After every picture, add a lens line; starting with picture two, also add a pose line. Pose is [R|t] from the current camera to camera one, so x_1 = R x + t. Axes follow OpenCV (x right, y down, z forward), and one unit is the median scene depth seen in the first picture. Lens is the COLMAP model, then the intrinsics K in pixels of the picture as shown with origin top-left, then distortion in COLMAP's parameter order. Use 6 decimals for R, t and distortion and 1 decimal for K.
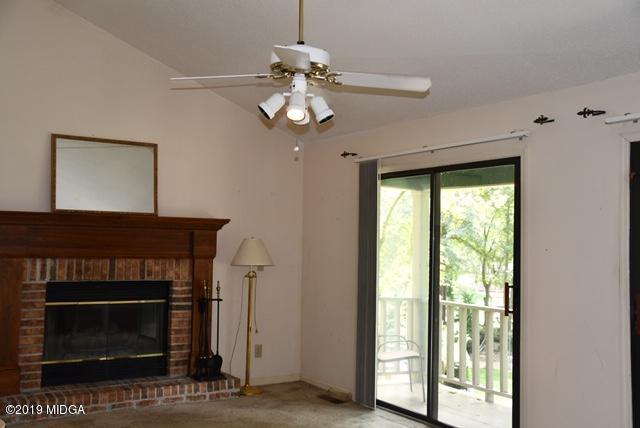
lens RADIAL K [[744.7, 0, 319.3], [0, 744.7, 213.3], [0, 0, 1]] dist [0.118537, 0.000000]
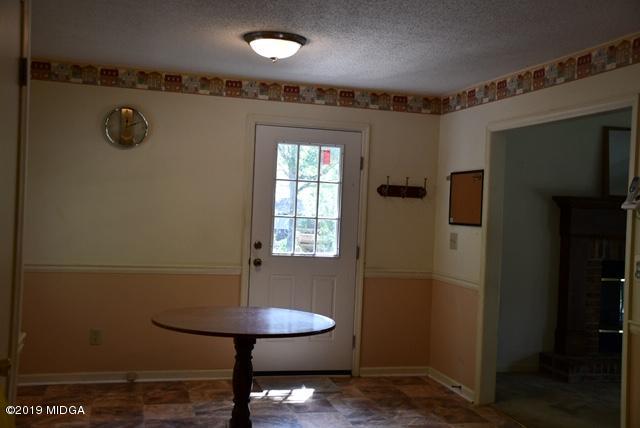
lens RADIAL K [[744.7, 0, 320.2], [0, 744.7, 215.3], [0, 0, 1]] dist [0.118537, 0.000000]
pose [[0.958727, 0.025004, -0.283228, -0.436846], [-0.012486, 0.998867, 0.045916, -0.020854], [0.284055, -0.040484, 0.957953, -0.184994]]
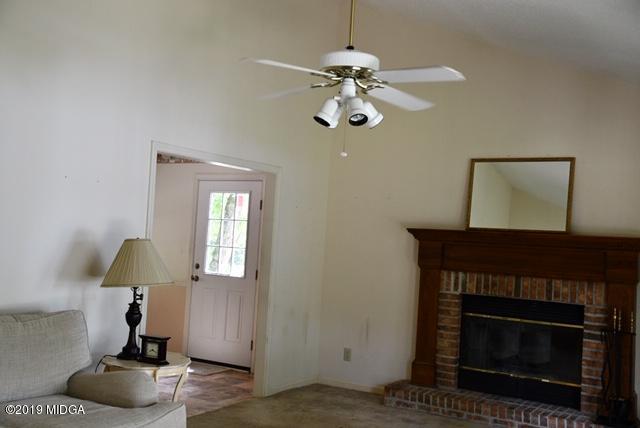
lens RADIAL K [[744.7, 0, 319.9], [0, 744.7, 218.4], [0, 0, 1]] dist [0.118537, 0.000000]
pose [[0.422781, -0.027729, -0.905808, 0.536607], [-0.011732, 0.999281, -0.036066, 0.023085], [0.906156, 0.025875, 0.422151, 0.344767]]
